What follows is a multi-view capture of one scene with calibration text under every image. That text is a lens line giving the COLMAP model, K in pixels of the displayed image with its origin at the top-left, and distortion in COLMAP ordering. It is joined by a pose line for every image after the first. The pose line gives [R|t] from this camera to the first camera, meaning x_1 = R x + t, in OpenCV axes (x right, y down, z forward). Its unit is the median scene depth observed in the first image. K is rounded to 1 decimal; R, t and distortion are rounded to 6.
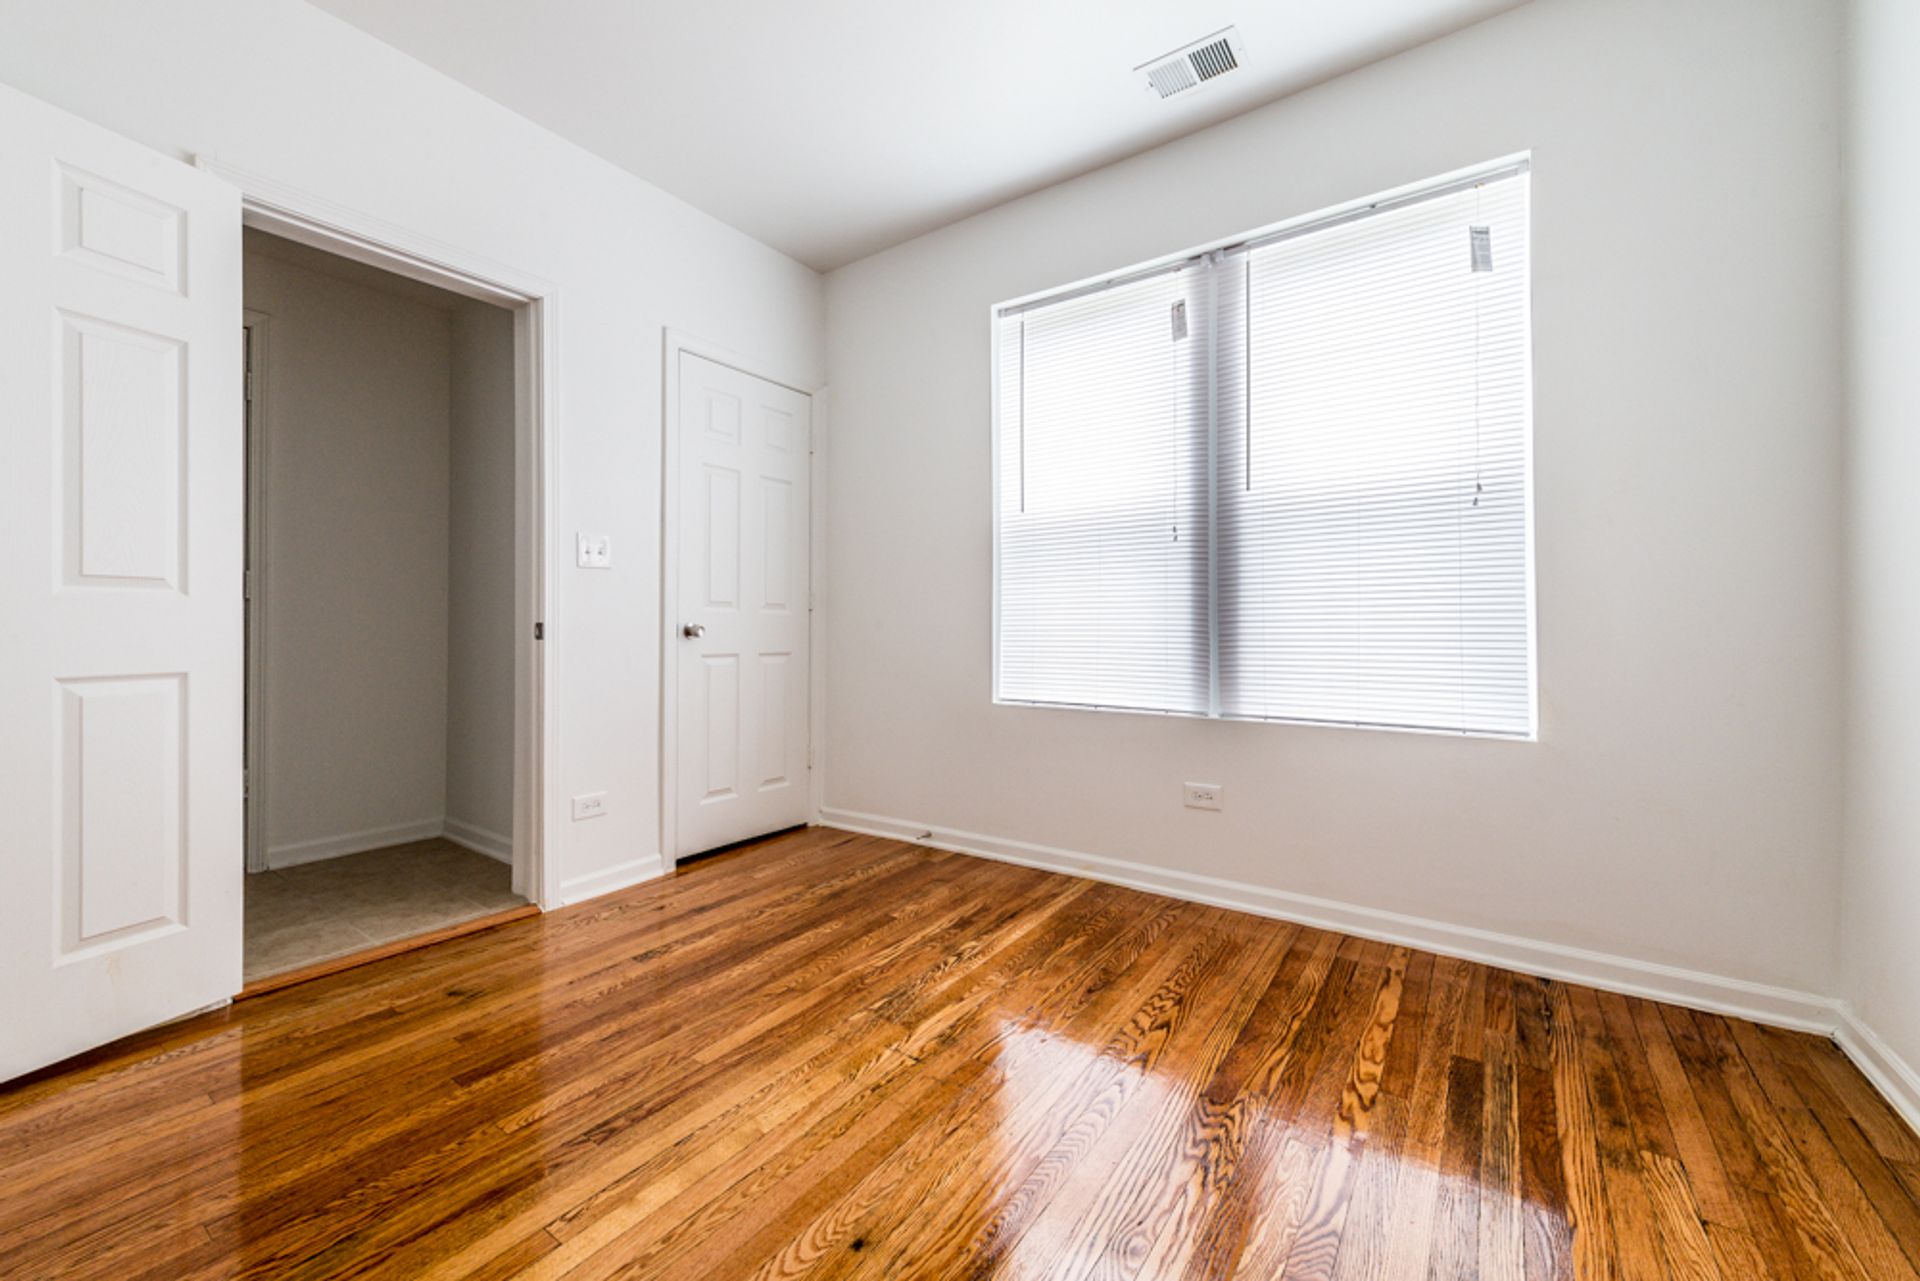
lens RADIAL K [[750.6, 0, 968.0], [0, 750.6, 629.0], [0, 0, 1]] dist [0.014283, -0.004688]
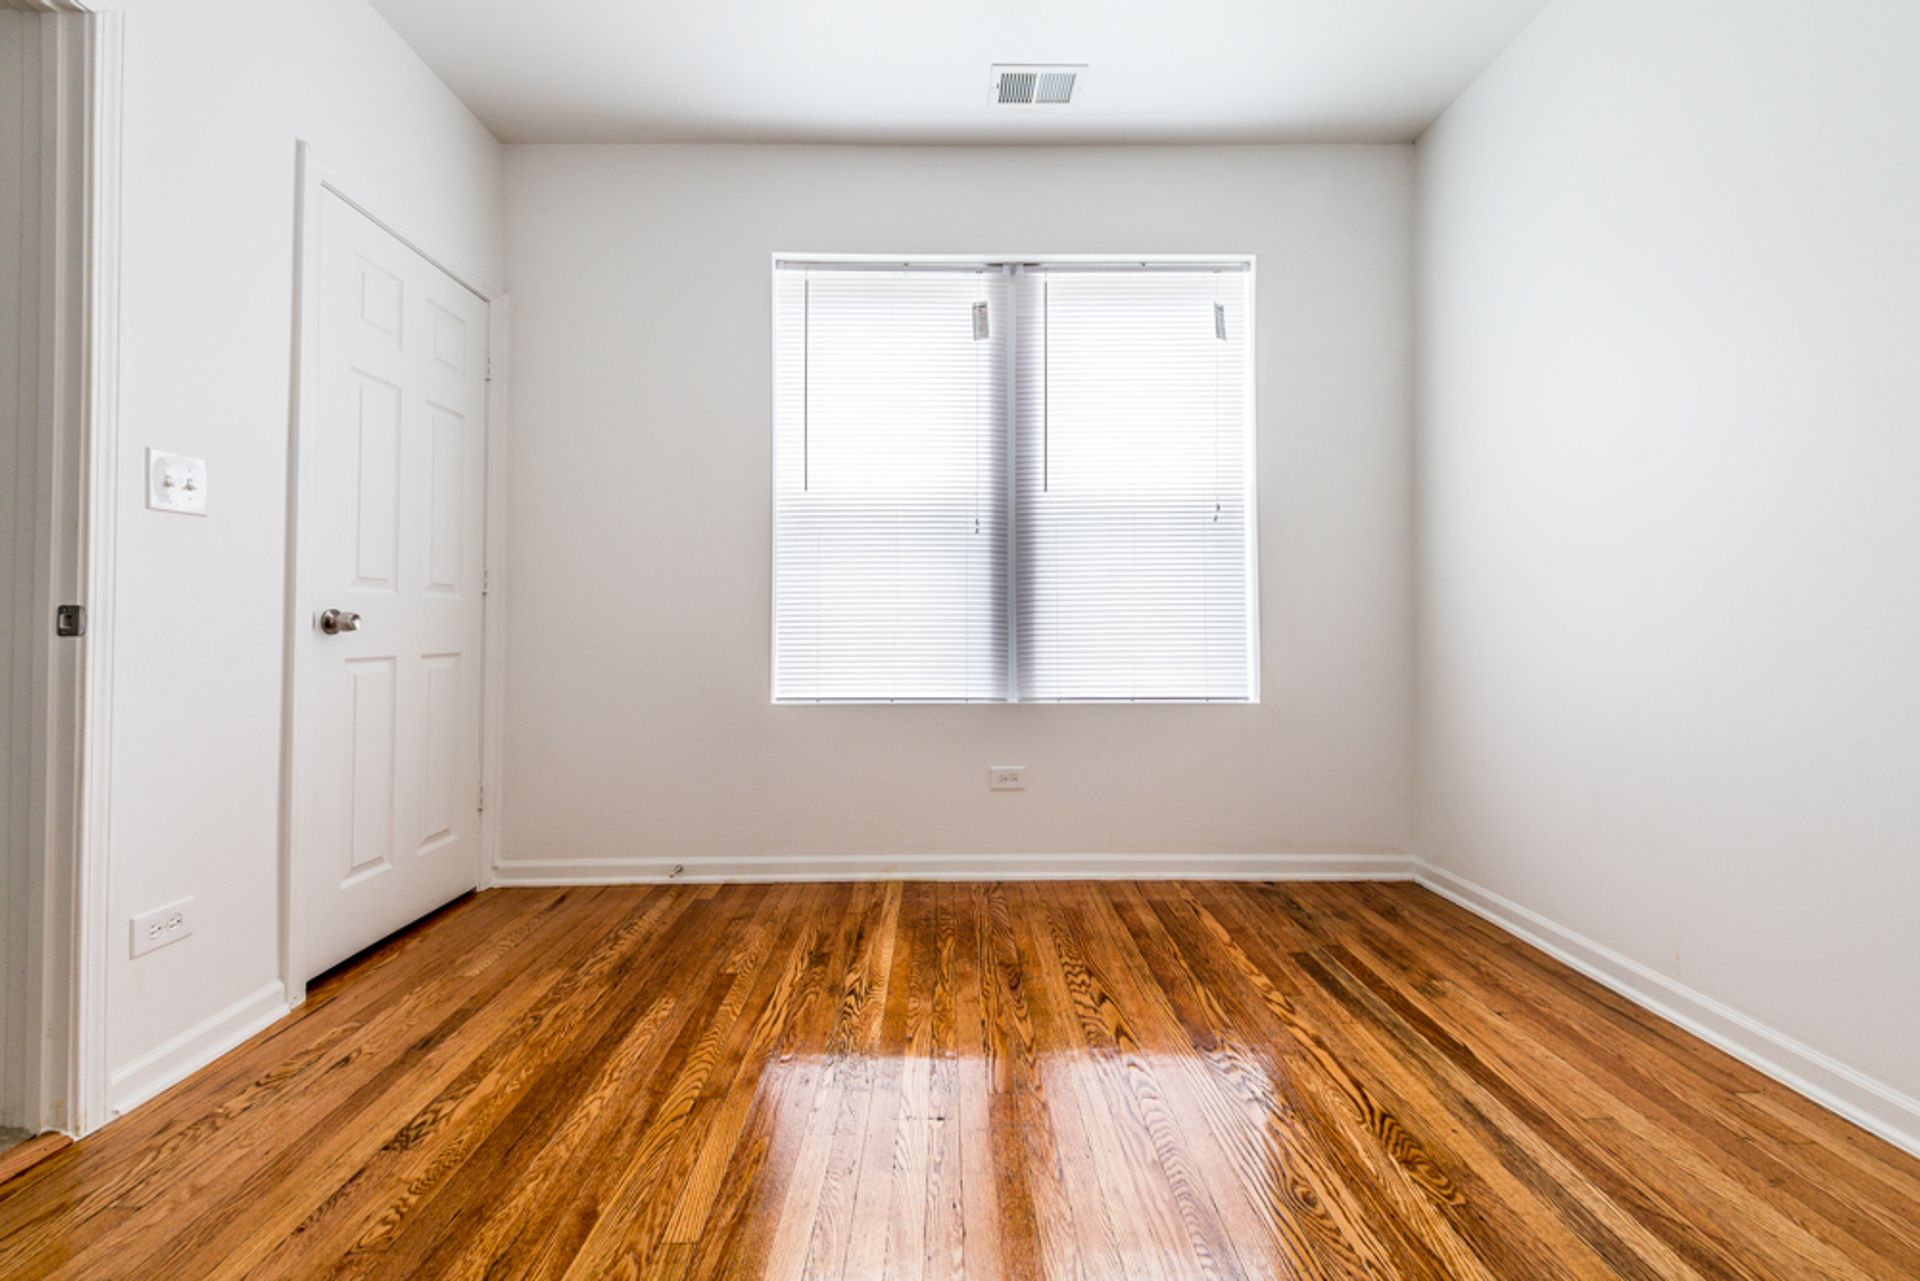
lens RADIAL K [[750.6, 0, 971.3], [0, 750.6, 615.6], [0, 0, 1]] dist [0.014283, -0.004688]
pose [[0.816418, 0.003279, 0.577451, -0.345974], [0.002783, 0.999950, -0.009612, 0.005649], [-0.577454, 0.009455, 0.816368, 0.177693]]
